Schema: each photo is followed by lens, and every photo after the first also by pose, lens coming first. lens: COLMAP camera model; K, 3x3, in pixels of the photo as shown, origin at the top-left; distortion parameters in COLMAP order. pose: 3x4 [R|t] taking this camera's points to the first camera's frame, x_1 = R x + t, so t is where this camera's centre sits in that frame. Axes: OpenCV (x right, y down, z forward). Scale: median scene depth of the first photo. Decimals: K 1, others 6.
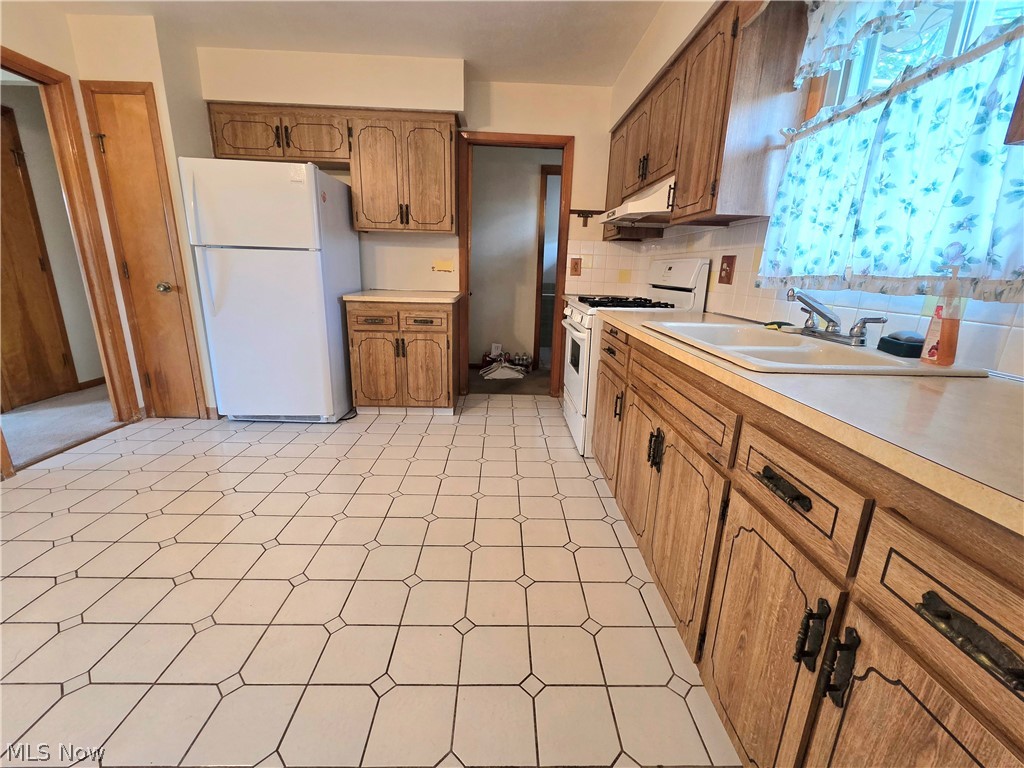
lens RADIAL K [[435.4, 0, 512.0], [0, 435.4, 384.0], [0, 0, 1]] dist [0.000166, -0.000212]
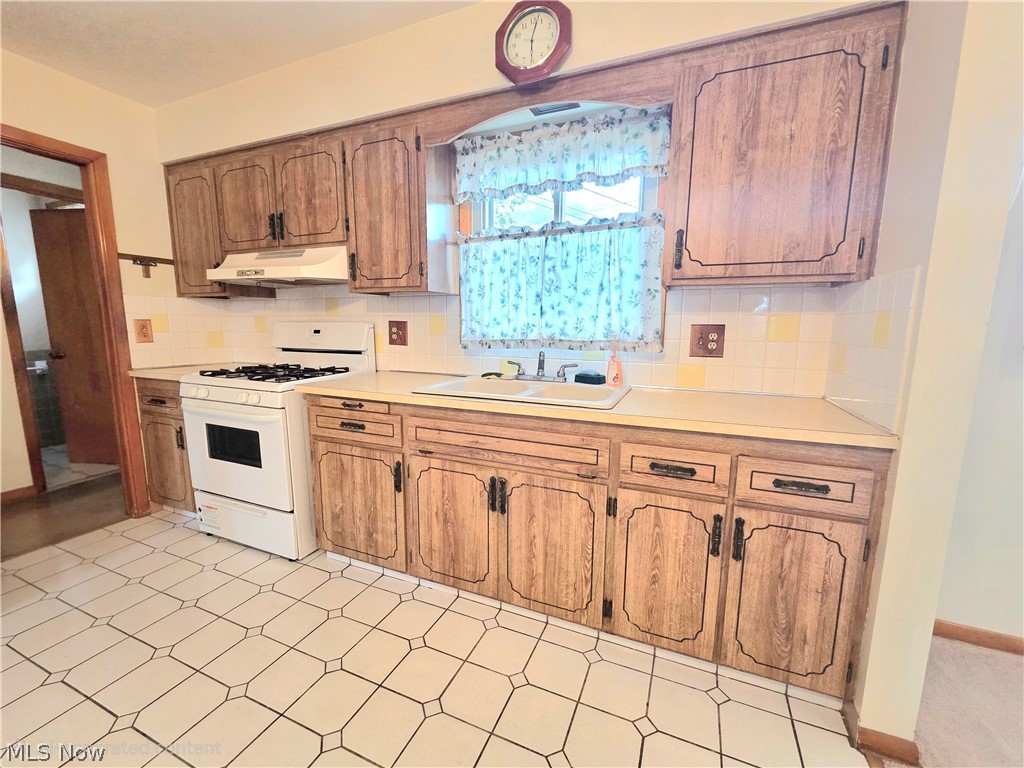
lens RADIAL K [[425.1, 0, 512.0], [0, 425.1, 384.0], [0, 0, 1]] dist [-0.000064, -0.000562]
pose [[0.415660, -0.157684, 0.895747, -0.503137], [0.240957, 0.968758, 0.058723, -0.158188], [-0.877021, 0.191428, 0.440669, 0.342908]]
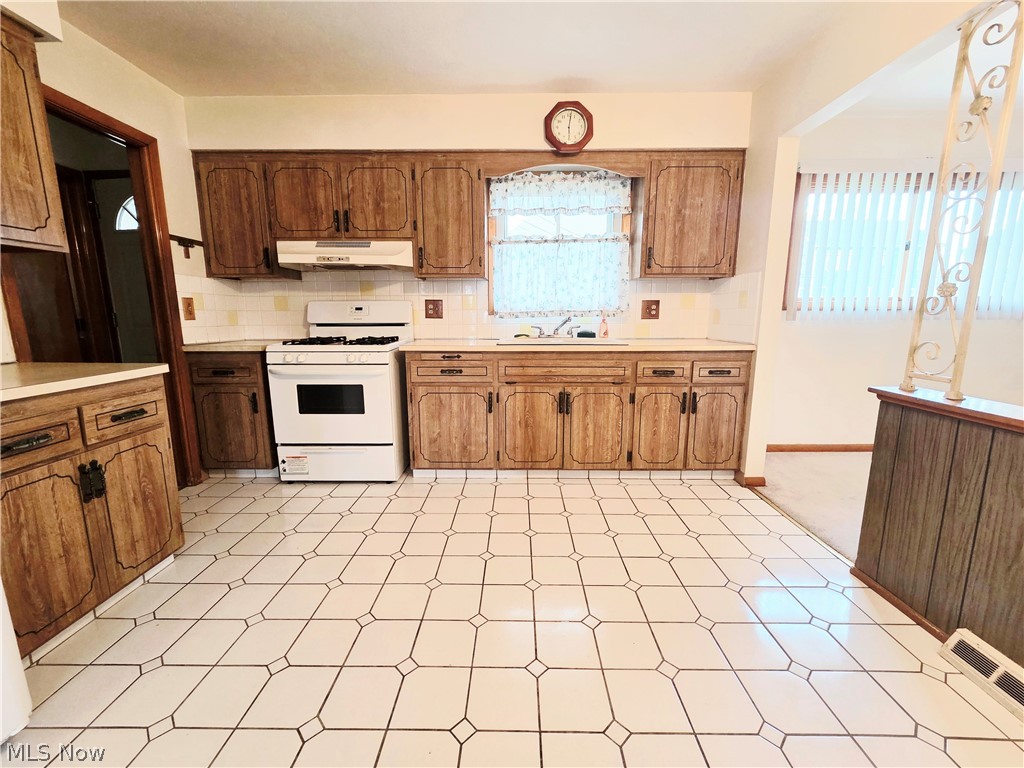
lens RADIAL K [[423.6, 0, 512.0], [0, 423.6, 384.0], [0, 0, 1]] dist [-0.000152, 0.000027]
pose [[0.033933, -0.195155, 0.980185, -1.213065], [0.261119, 0.948416, 0.179790, -0.263537], [-0.964710, 0.249845, 0.083142, 0.862484]]
